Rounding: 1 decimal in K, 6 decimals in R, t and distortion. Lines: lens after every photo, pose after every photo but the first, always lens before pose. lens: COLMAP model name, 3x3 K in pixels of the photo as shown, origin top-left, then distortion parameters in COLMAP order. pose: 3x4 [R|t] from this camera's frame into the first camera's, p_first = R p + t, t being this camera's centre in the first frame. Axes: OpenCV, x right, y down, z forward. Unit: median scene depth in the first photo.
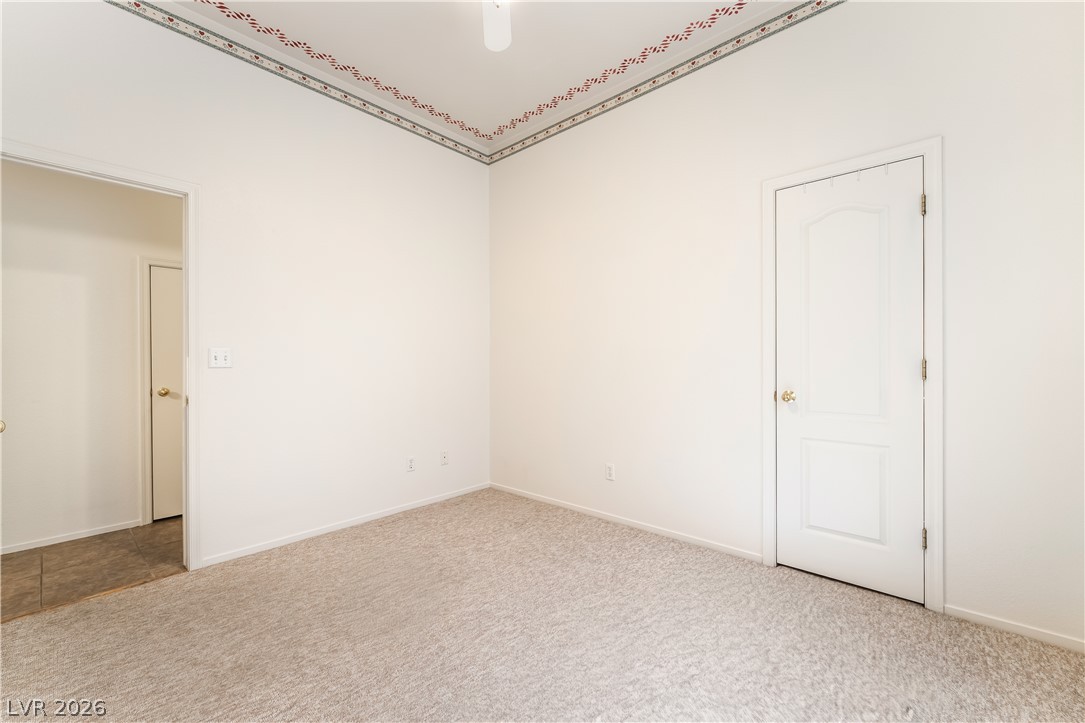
lens RADIAL K [[444.3, 0, 541.9], [0, 444.3, 364.7], [0, 0, 1]] dist [0.000420, 0.000107]
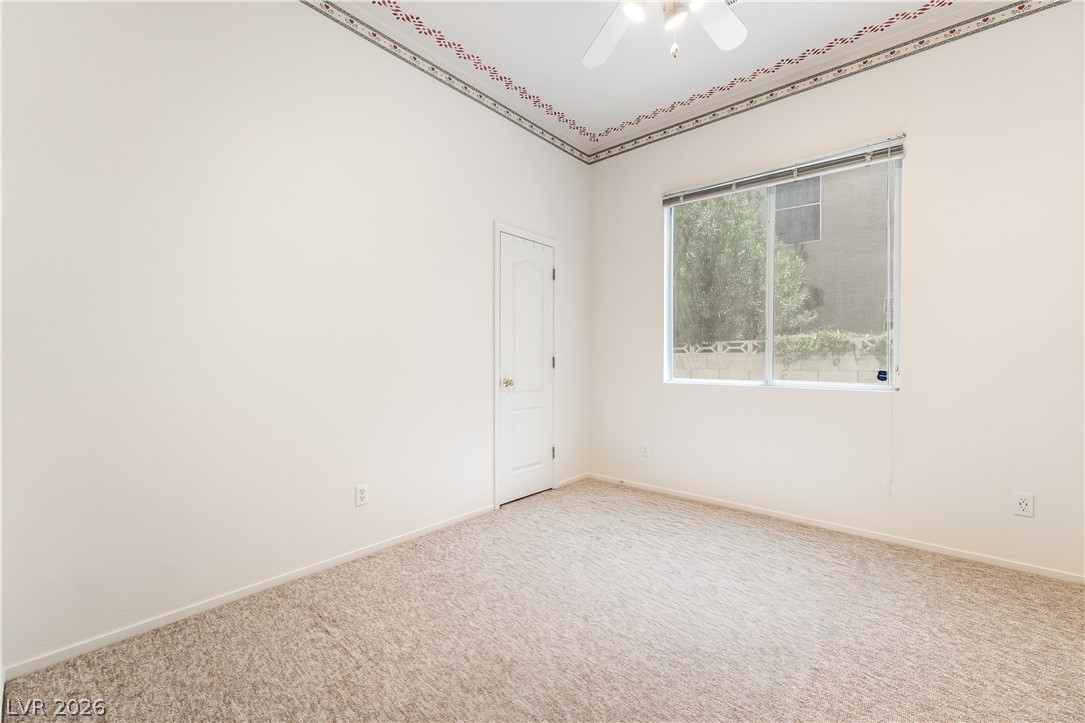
lens RADIAL K [[444.3, 0, 542.1], [0, 444.3, 356.8], [0, 0, 1]] dist [0.000420, 0.000107]
pose [[-0.009609, 0.001888, 0.999952, -0.758781], [0.003008, 0.999994, -0.001859, -0.007040], [-0.999949, 0.002990, -0.009615, 0.795169]]
